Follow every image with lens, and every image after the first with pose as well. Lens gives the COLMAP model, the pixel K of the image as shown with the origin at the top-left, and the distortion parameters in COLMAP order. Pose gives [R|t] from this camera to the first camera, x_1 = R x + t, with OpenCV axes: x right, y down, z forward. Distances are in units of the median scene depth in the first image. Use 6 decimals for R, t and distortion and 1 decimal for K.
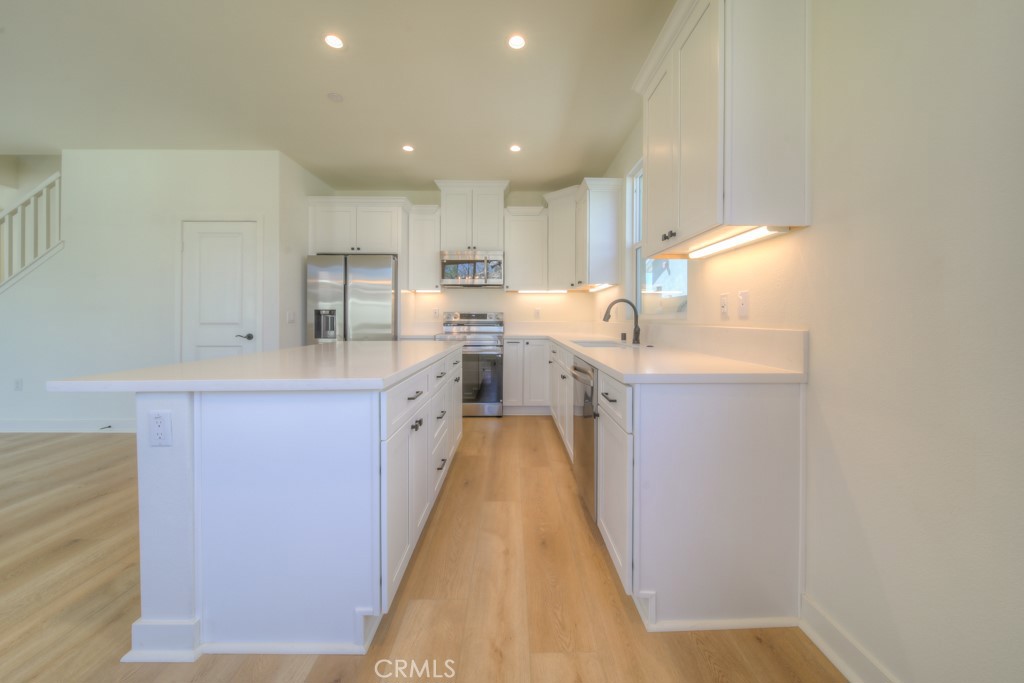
lens RADIAL K [[375.9, 0, 510.9], [0, 375.9, 309.3], [0, 0, 1]] dist [0.000138, -0.000109]
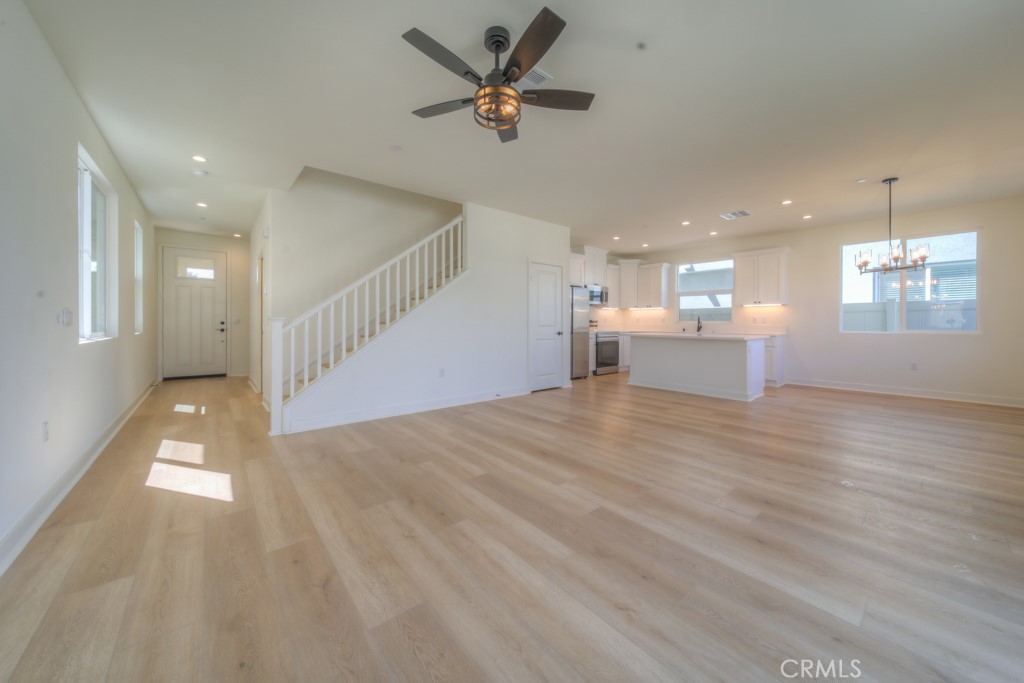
lens RADIAL K [[369.9, 0, 511.1], [0, 369.9, 323.5], [0, 0, 1]] dist [-0.003287, -0.000189]
pose [[0.766051, -0.002457, 0.642775, -1.734434], [-0.016307, 0.999597, 0.023255, -0.008017], [-0.642573, -0.028296, 0.765702, -0.141058]]
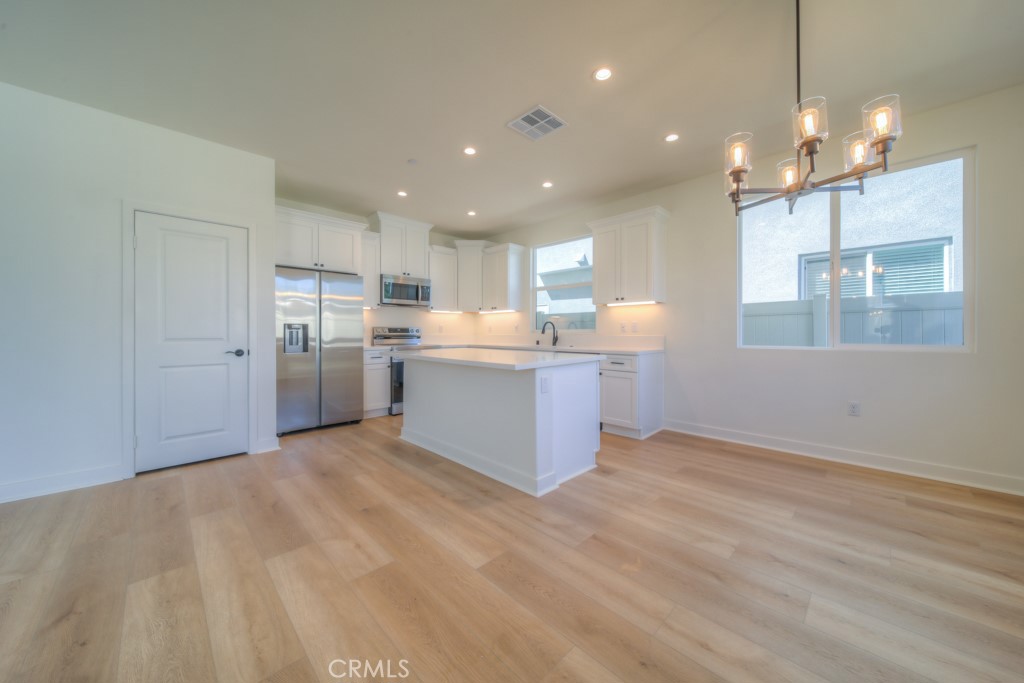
lens RADIAL K [[364.6, 0, 514.6], [0, 364.6, 330.8], [0, 0, 1]] dist [-0.000491, -0.000152]
pose [[0.706106, -0.000140, 0.708106, -0.752096], [-0.015537, 0.999756, 0.015691, -0.004907], [-0.707936, -0.022081, 0.705931, -0.092166]]
